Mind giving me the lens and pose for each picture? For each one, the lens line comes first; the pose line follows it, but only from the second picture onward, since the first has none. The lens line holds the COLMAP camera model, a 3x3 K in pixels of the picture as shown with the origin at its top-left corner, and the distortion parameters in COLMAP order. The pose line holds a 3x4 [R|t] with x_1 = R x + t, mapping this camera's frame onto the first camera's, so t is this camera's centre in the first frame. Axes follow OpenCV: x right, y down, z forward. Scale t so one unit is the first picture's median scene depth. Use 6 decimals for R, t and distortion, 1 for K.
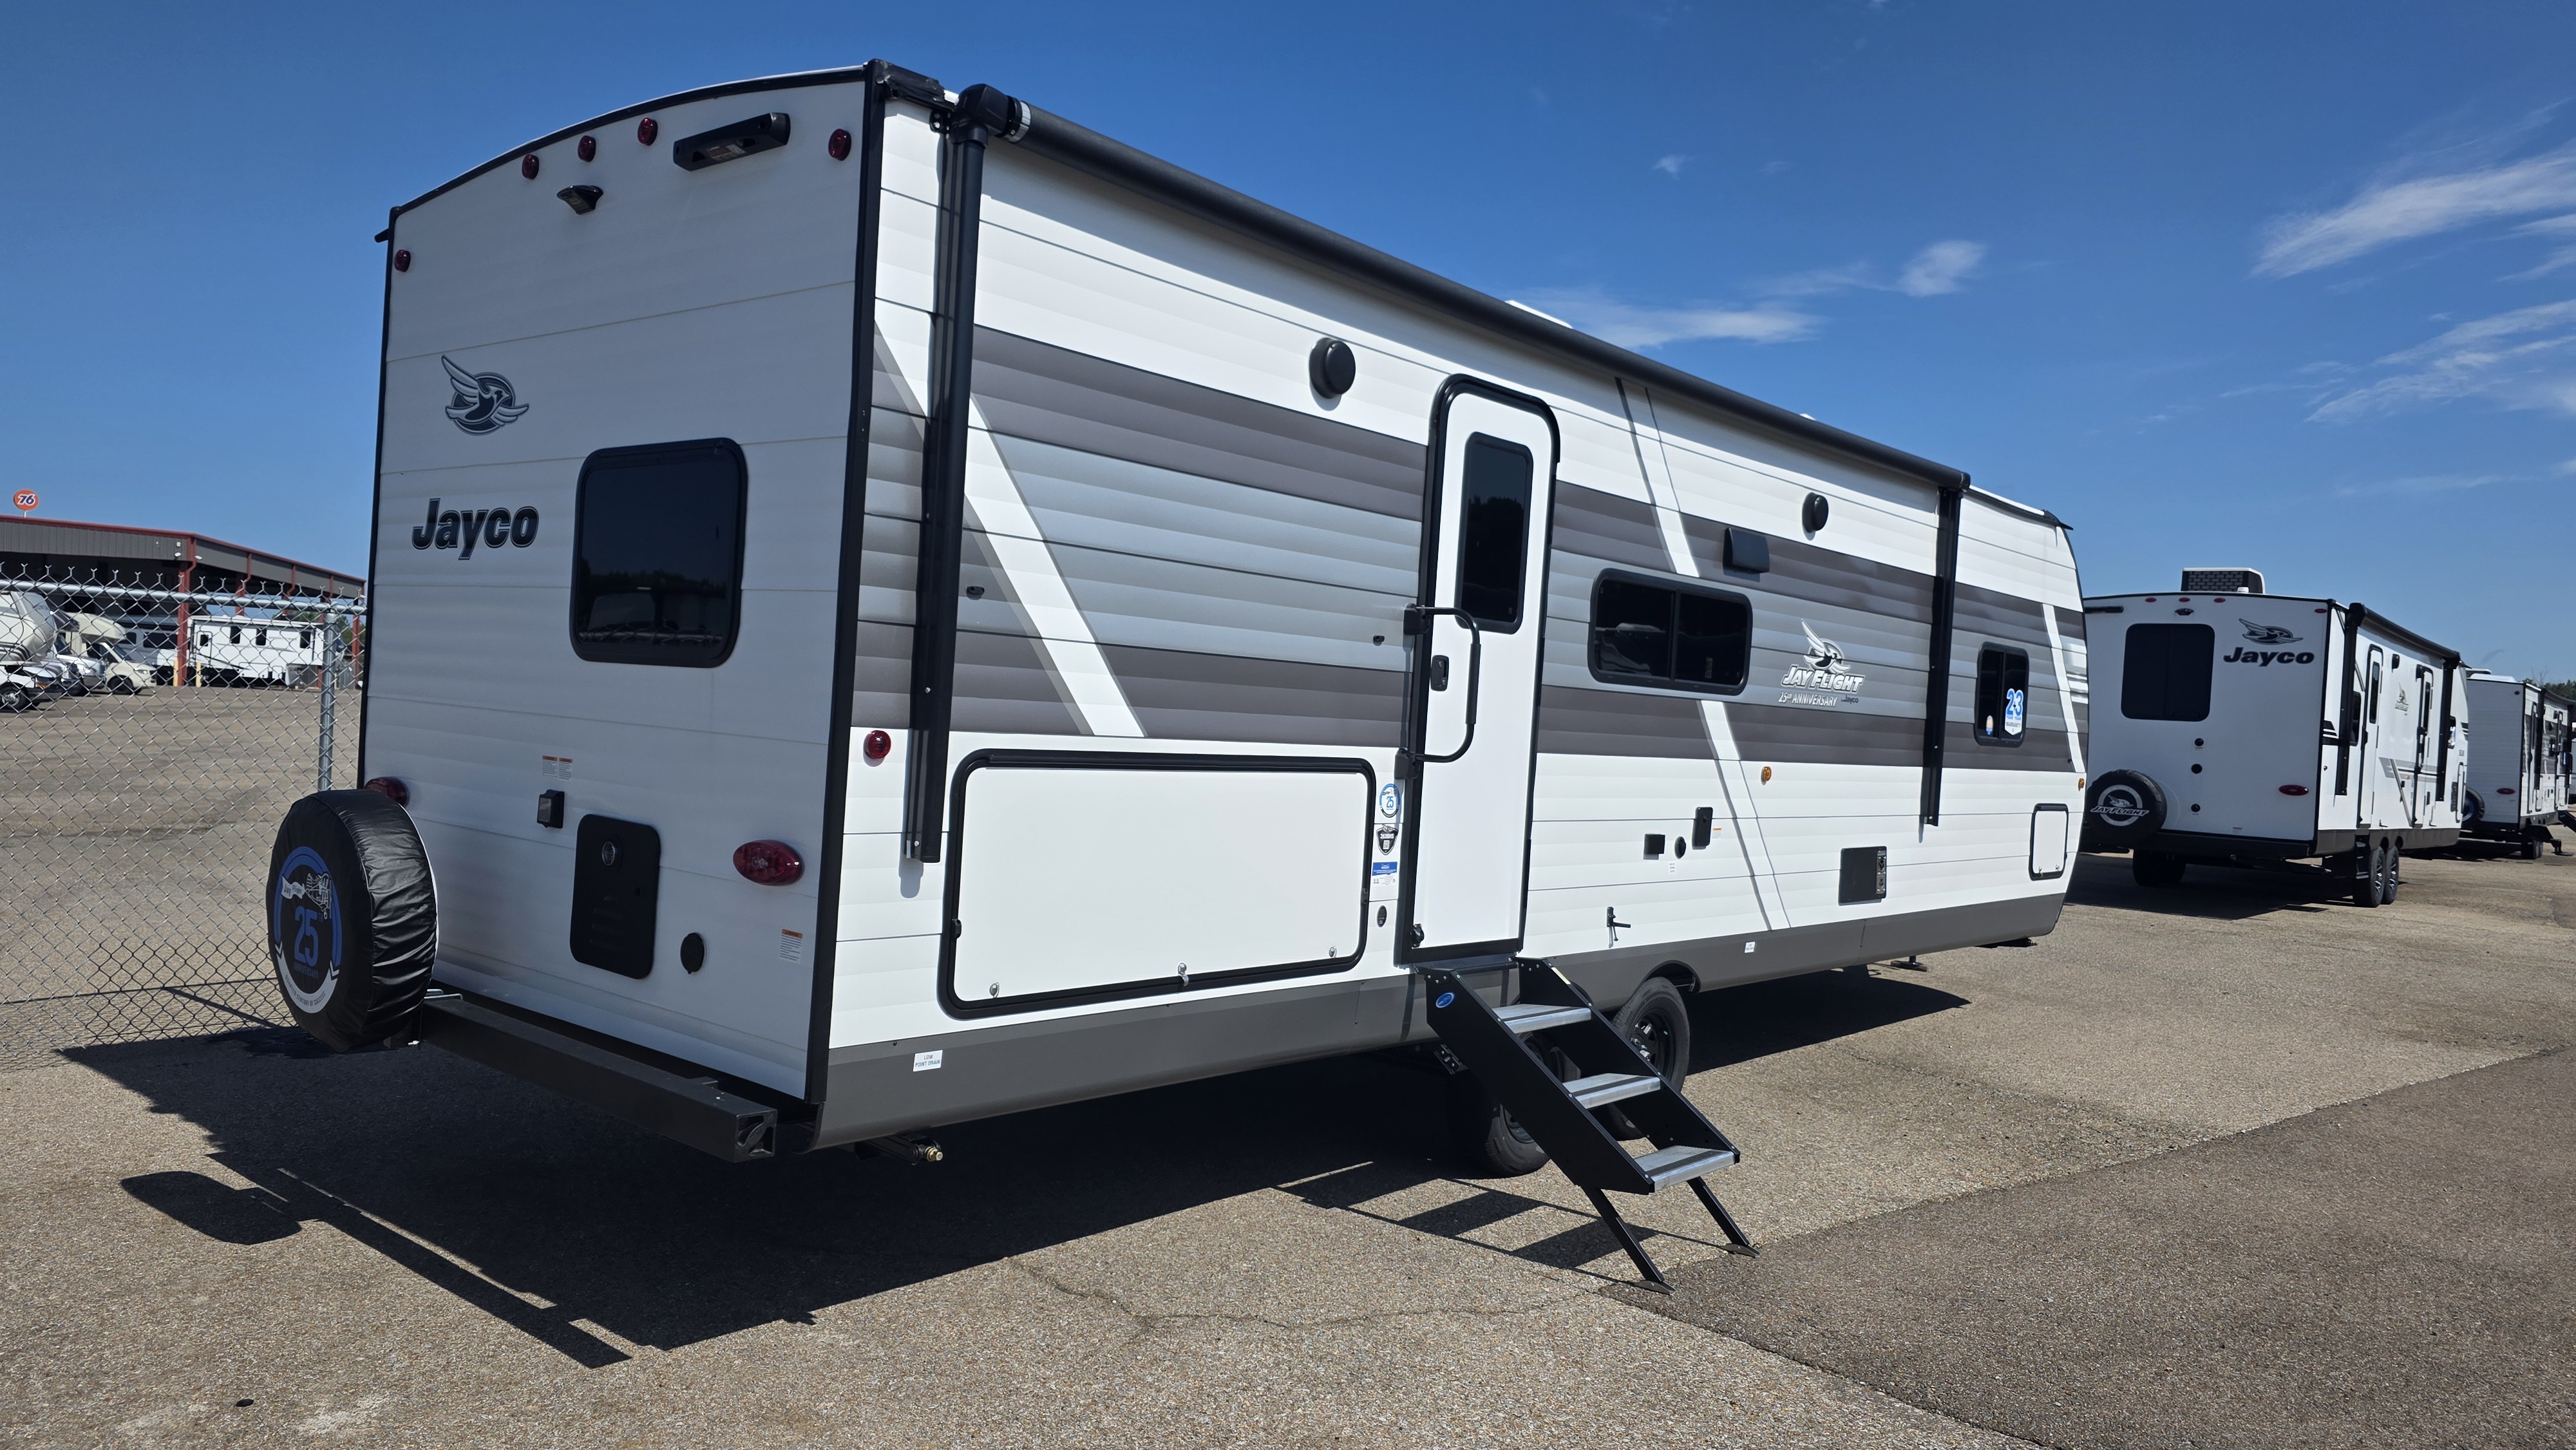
lens RADIAL K [[1733.2, 0, 1288.4], [0, 1733.2, 719.1], [0, 0, 1]] dist [0.042799, -0.016592]
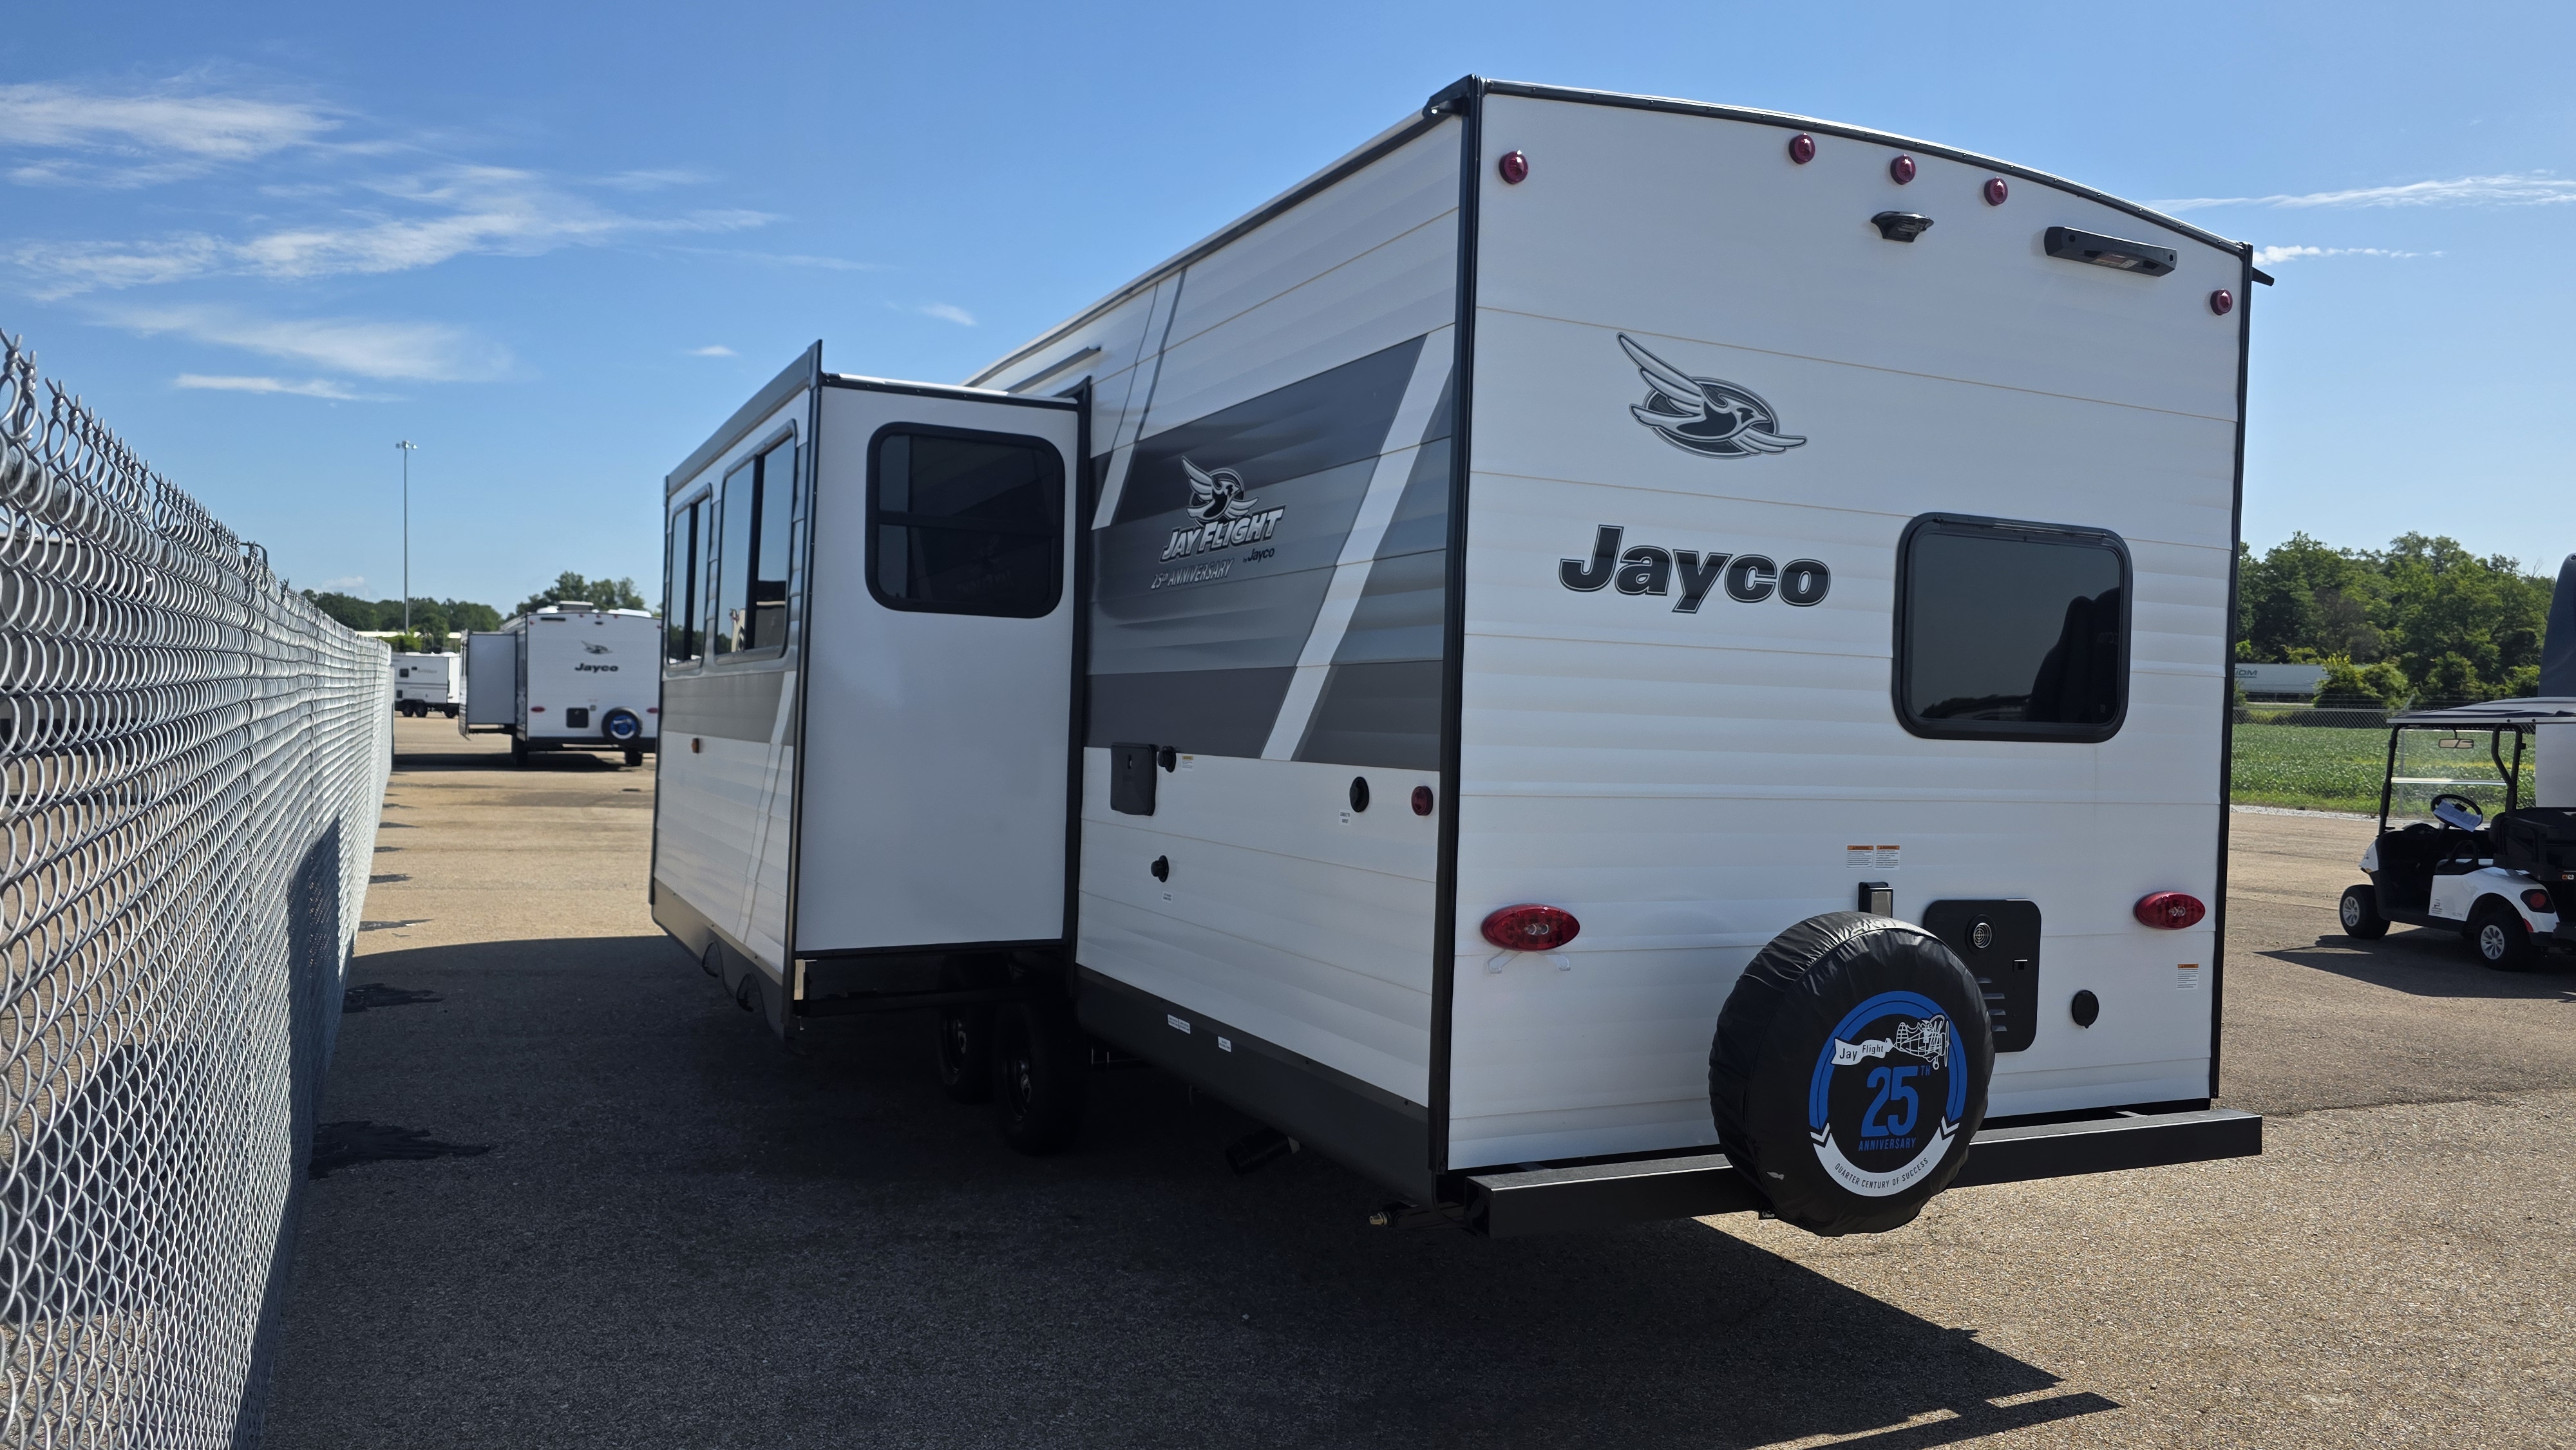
lens RADIAL K [[1839.2, 0, 1283.8], [0, 1839.2, 723.2], [0, 0, 1]] dist [0.010584, 0.003861]
pose [[0.395216, -0.058944, 0.916695, -1.123897], [-0.002639, 0.997862, 0.065301, -0.082150], [-0.918585, -0.028227, 0.394215, 0.723420]]
